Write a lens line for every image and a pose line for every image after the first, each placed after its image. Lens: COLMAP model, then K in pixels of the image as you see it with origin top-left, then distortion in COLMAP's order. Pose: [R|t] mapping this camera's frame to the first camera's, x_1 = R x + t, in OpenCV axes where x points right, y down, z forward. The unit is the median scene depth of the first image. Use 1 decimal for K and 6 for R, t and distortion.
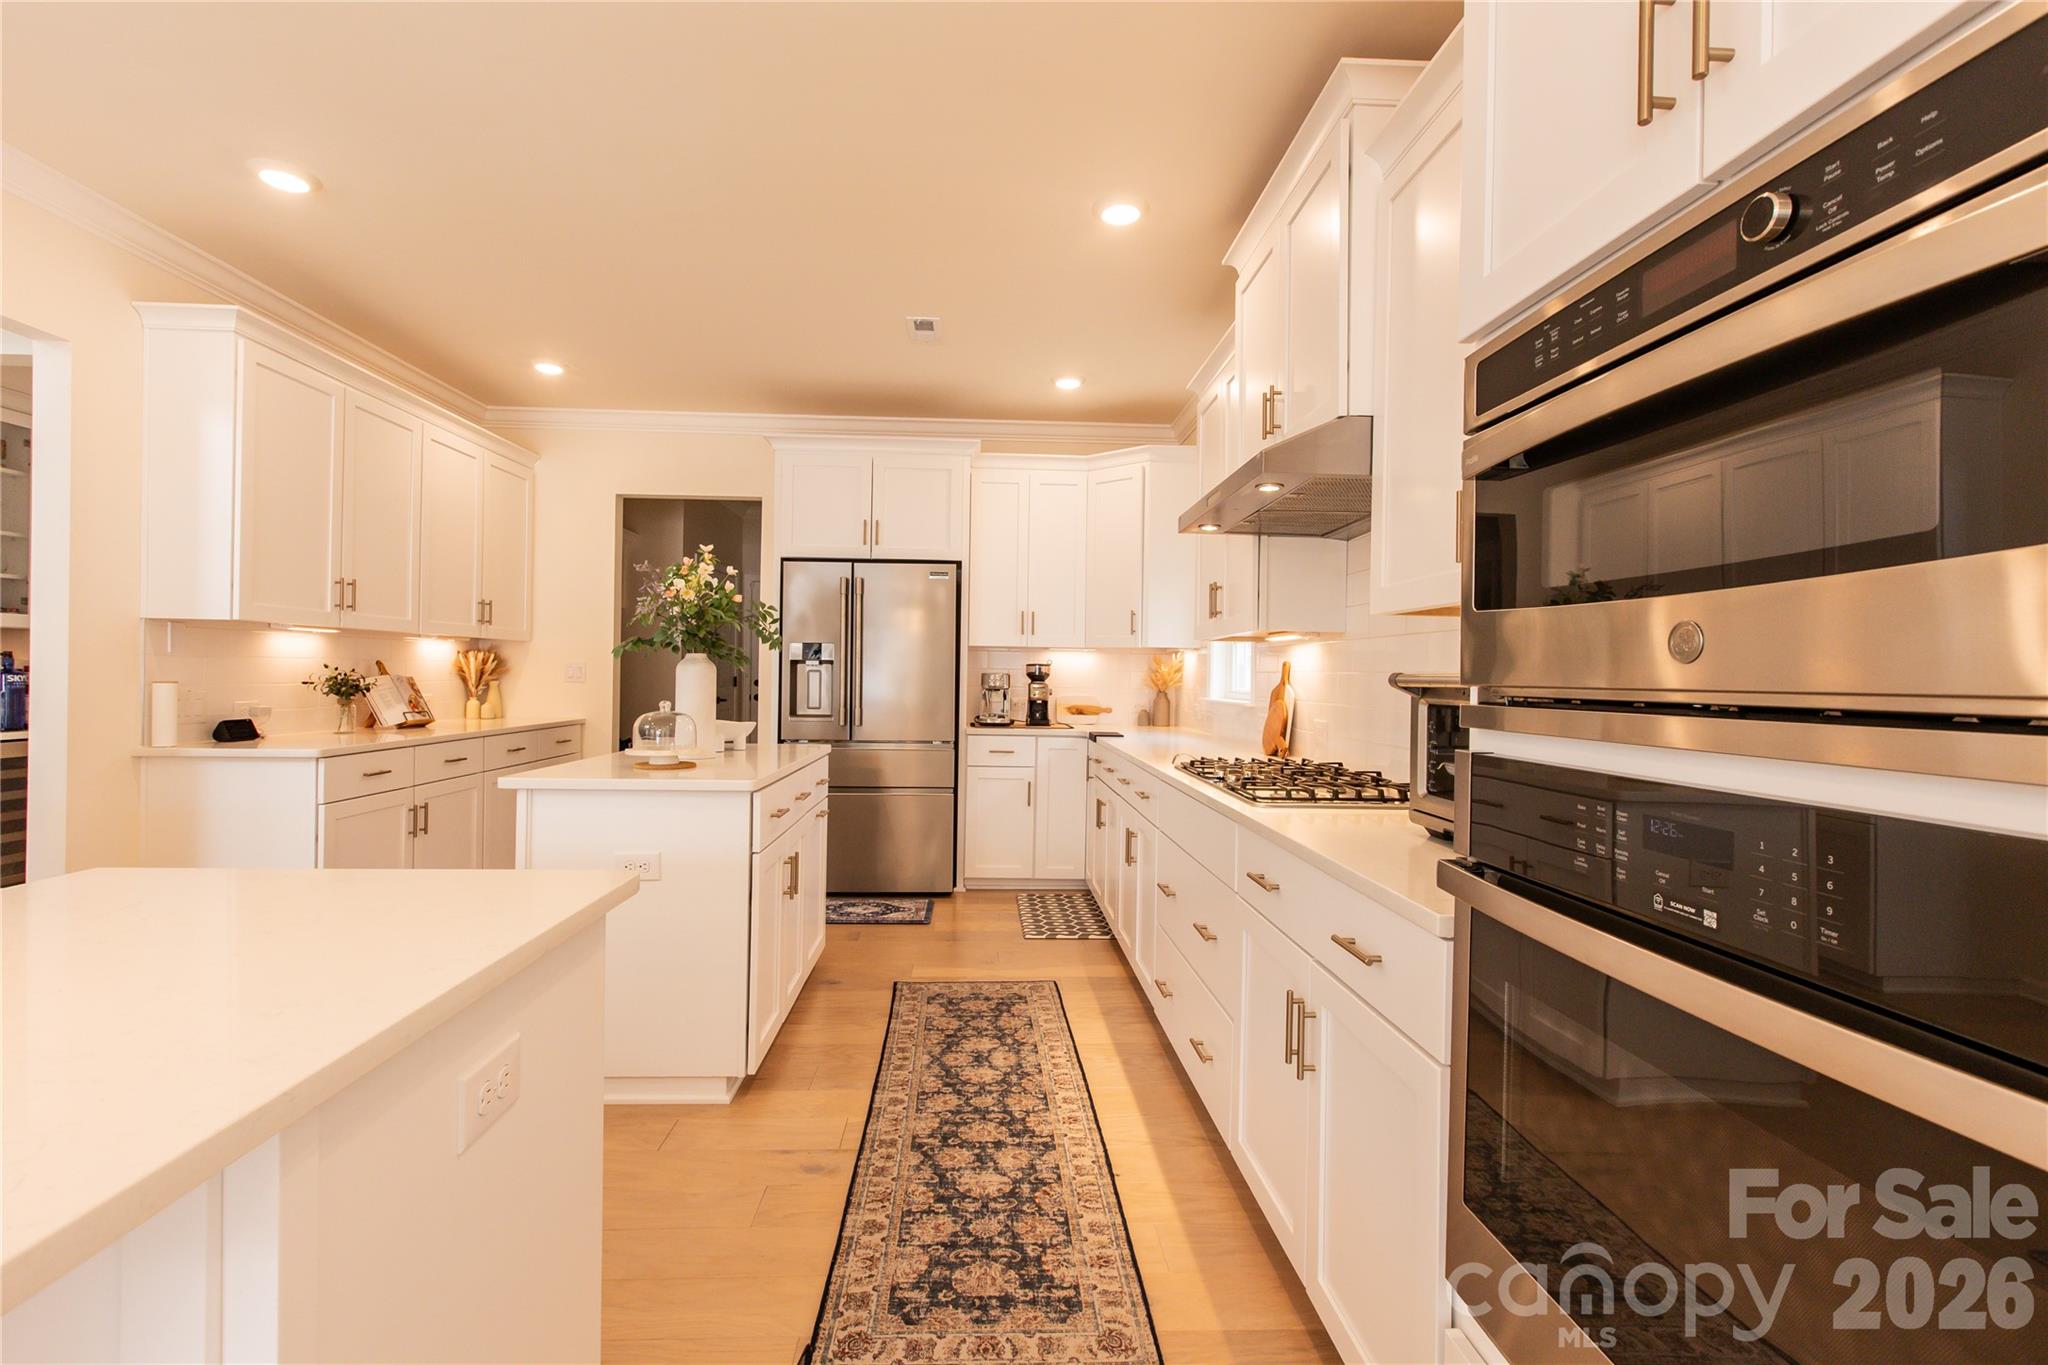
lens RADIAL K [[907.3, 0, 1016.8], [0, 907.3, 676.6], [0, 0, 1]] dist [0.000165, 0.000108]
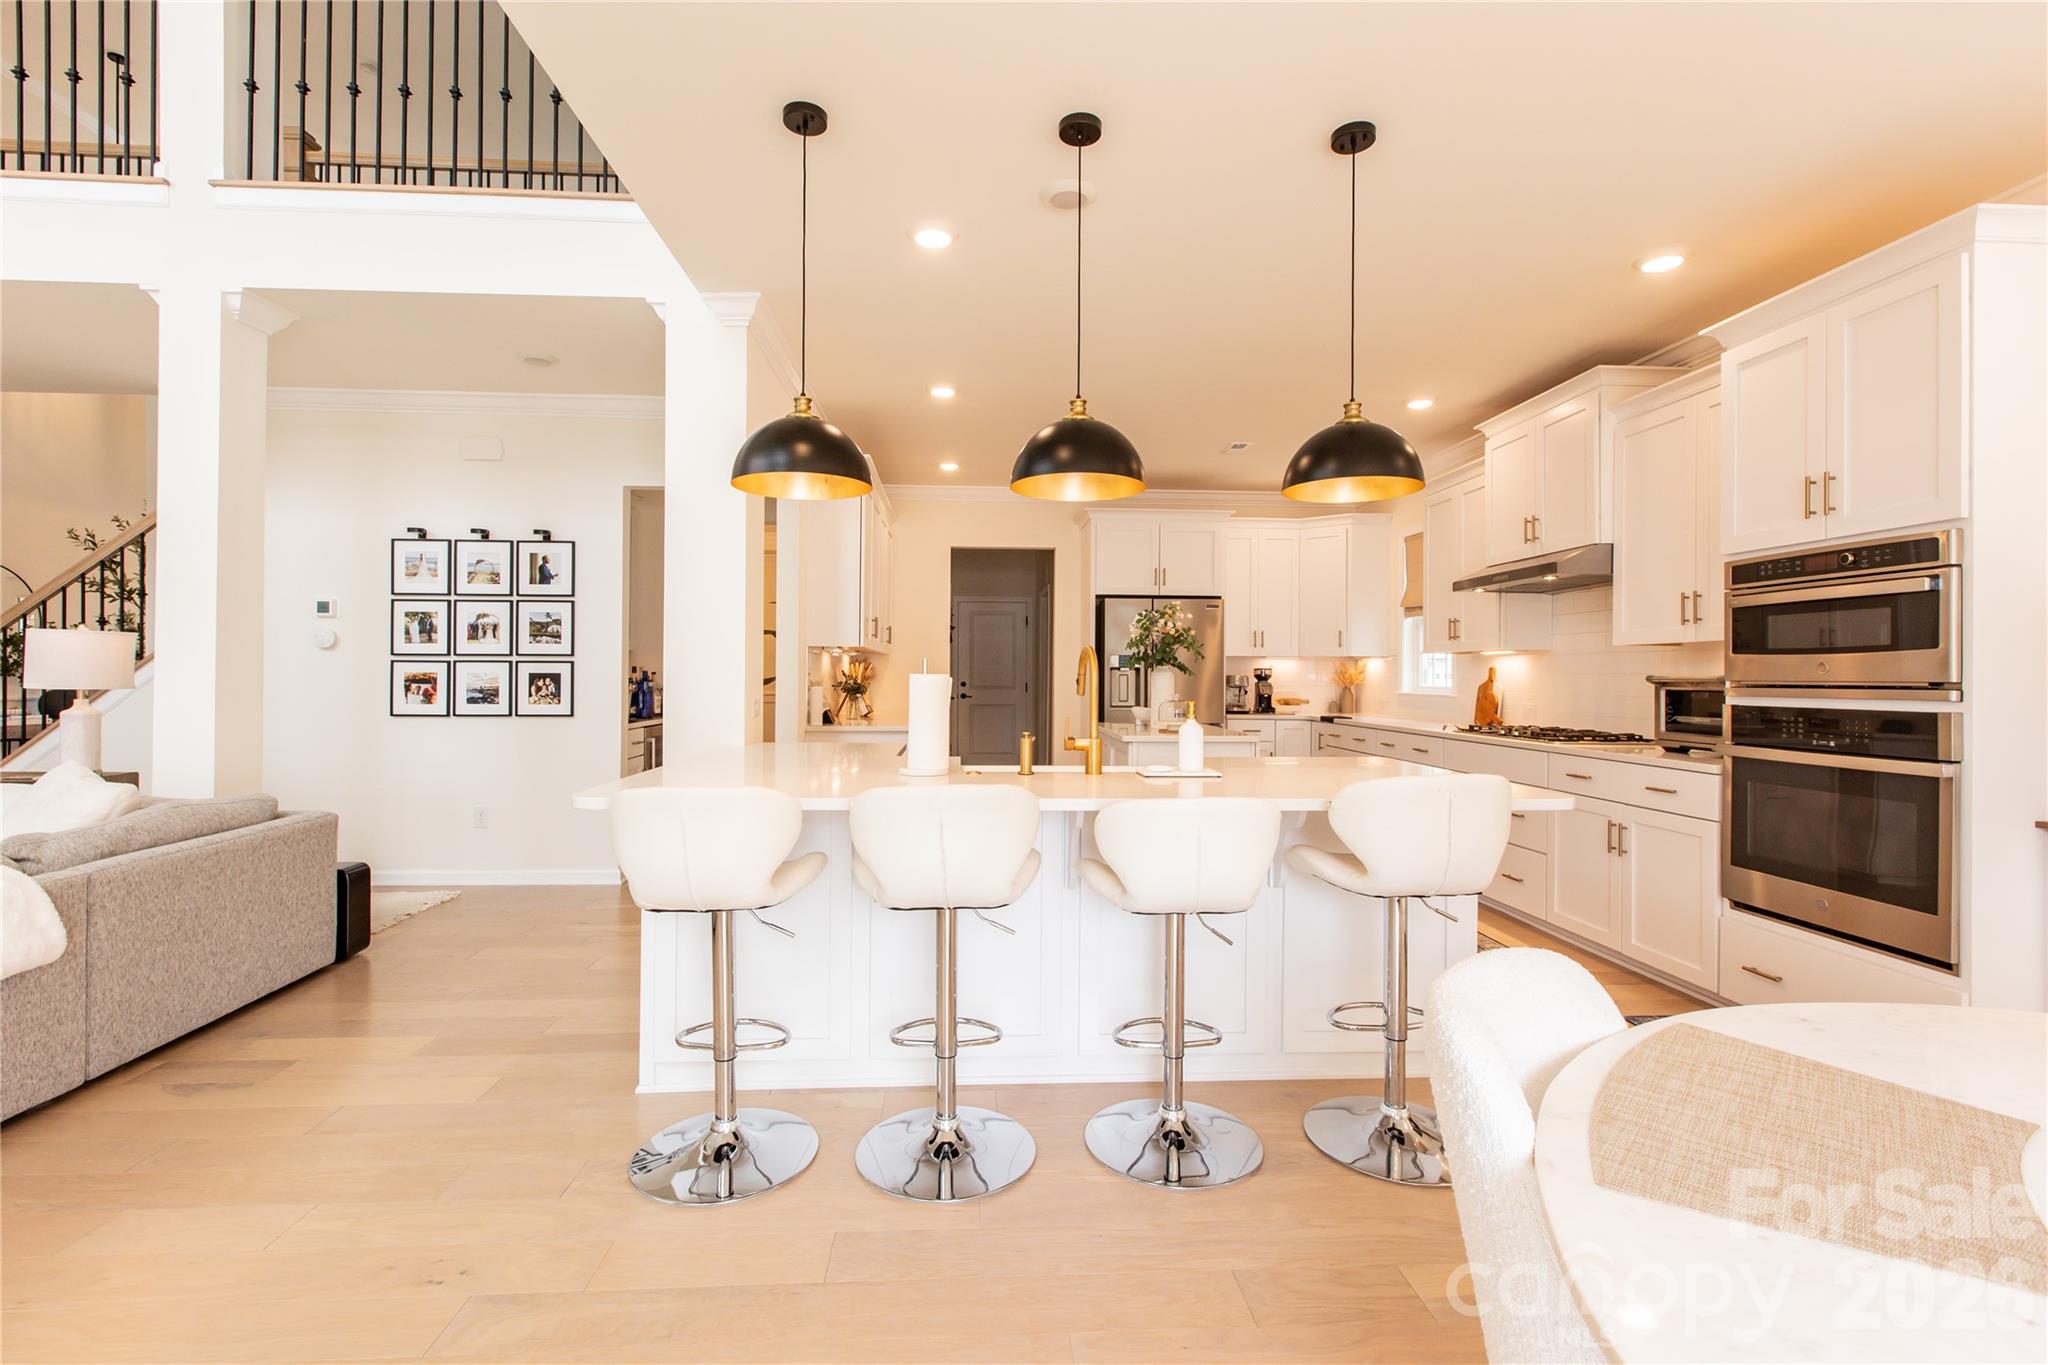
lens RADIAL K [[906.7, 0, 1009.9], [0, 906.7, 668.5], [0, 0, 1]] dist [0.002414, 0.001062]
pose [[0.999969, -0.007158, 0.003165, -0.530985], [0.007188, 0.999928, -0.009573, -0.004821], [-0.003097, 0.009596, 0.999949, -0.550973]]
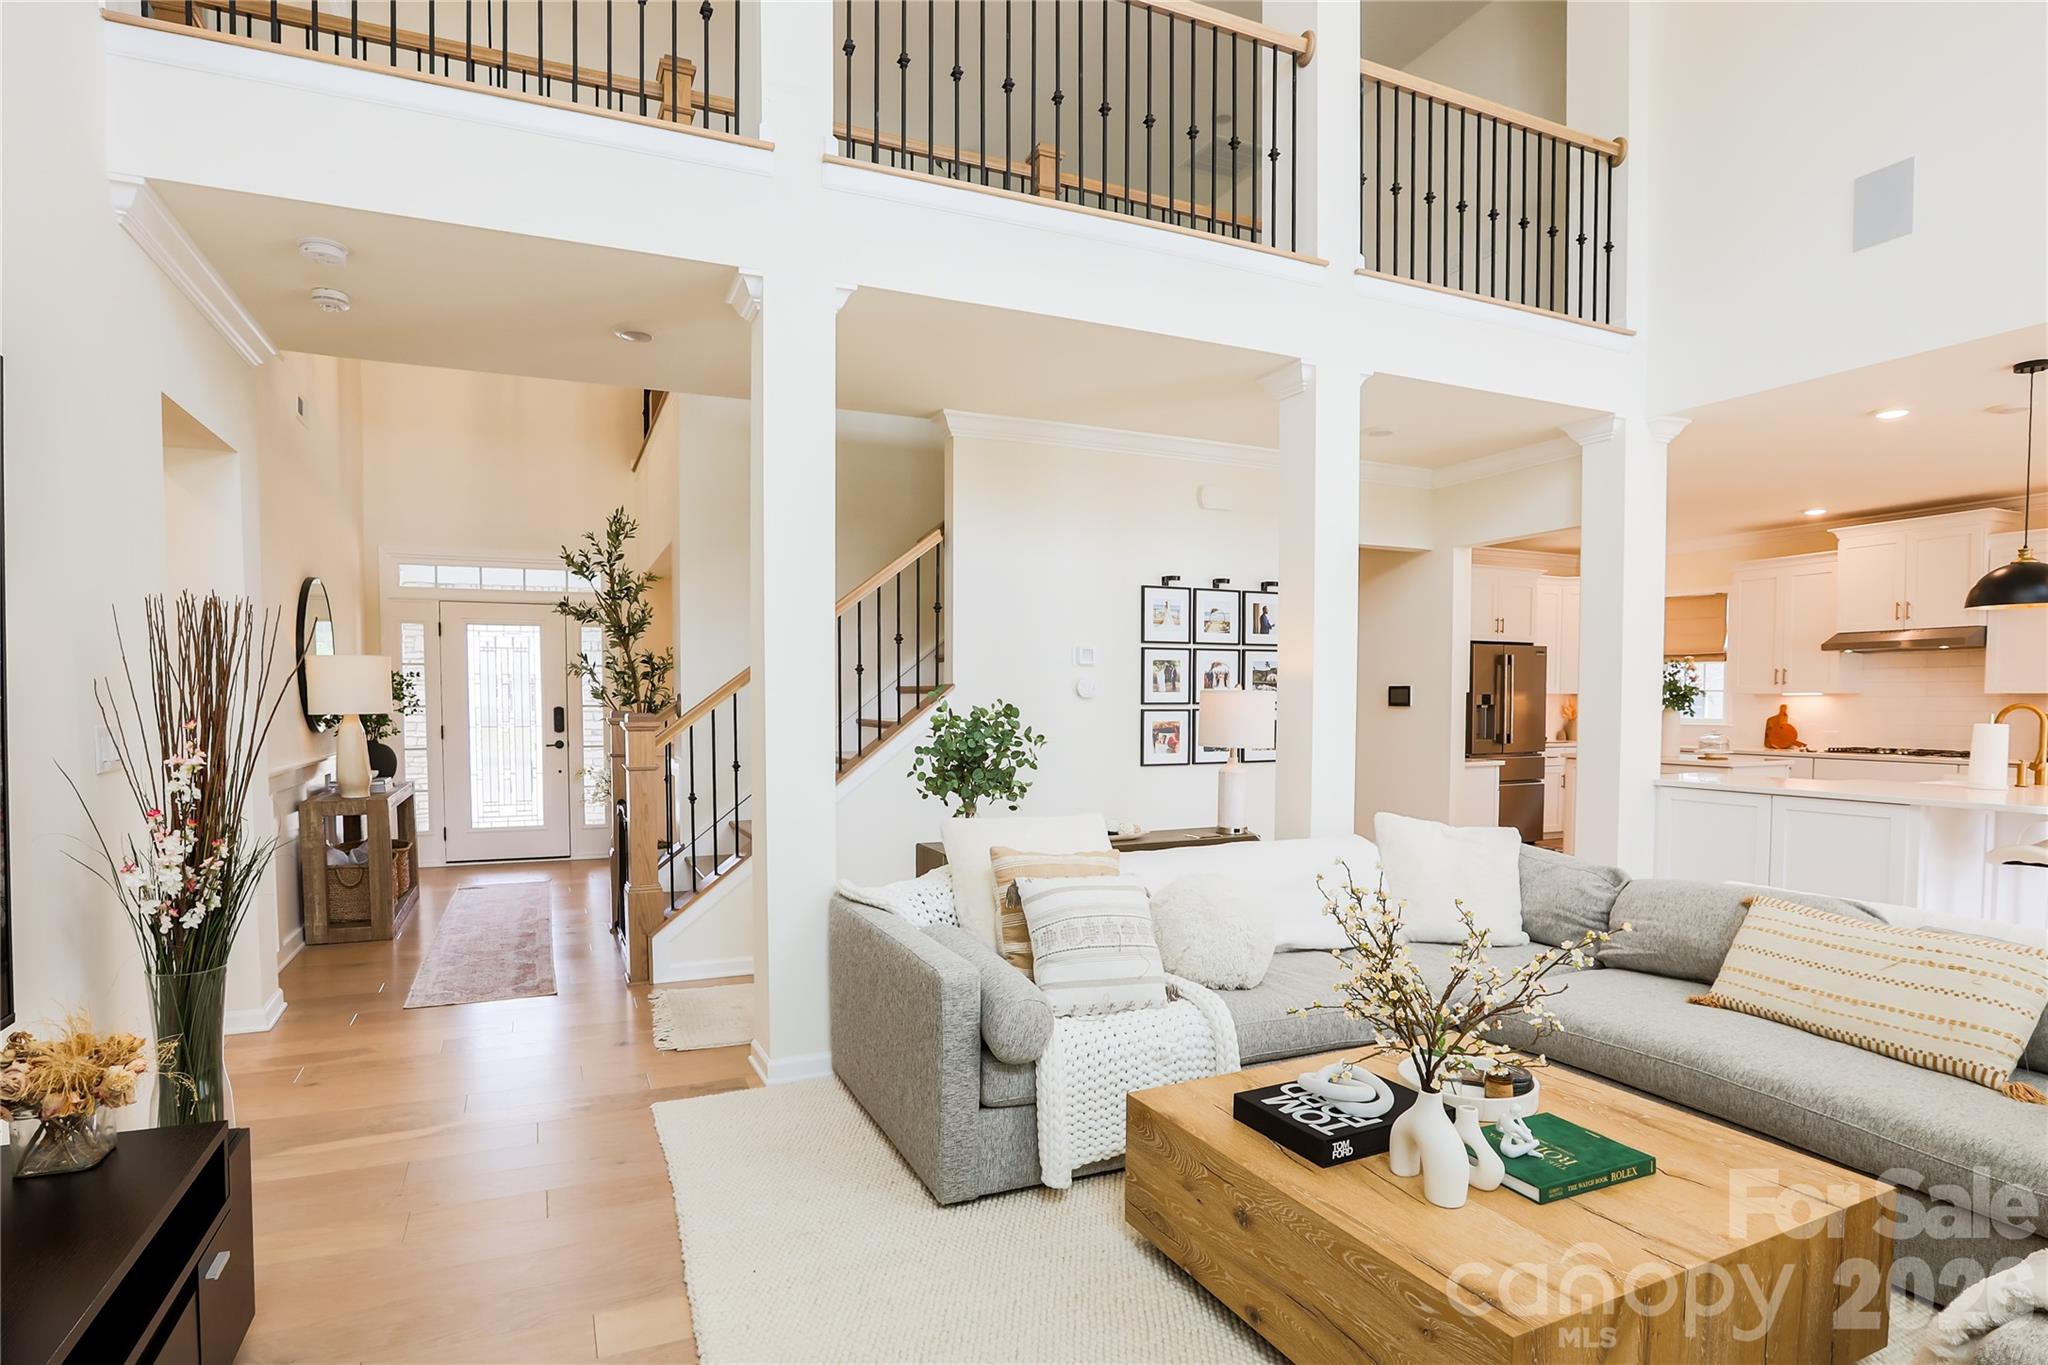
lens RADIAL K [[1054.5, 0, 1019.7], [0, 1054.5, 729.6], [0, 0, 1]] dist [-0.025509, 0.001794]
pose [[0.932341, -0.024603, 0.360741, -2.237558], [0.013870, 0.999382, 0.032314, -0.061987], [-0.361313, -0.025124, 0.932106, -0.572237]]
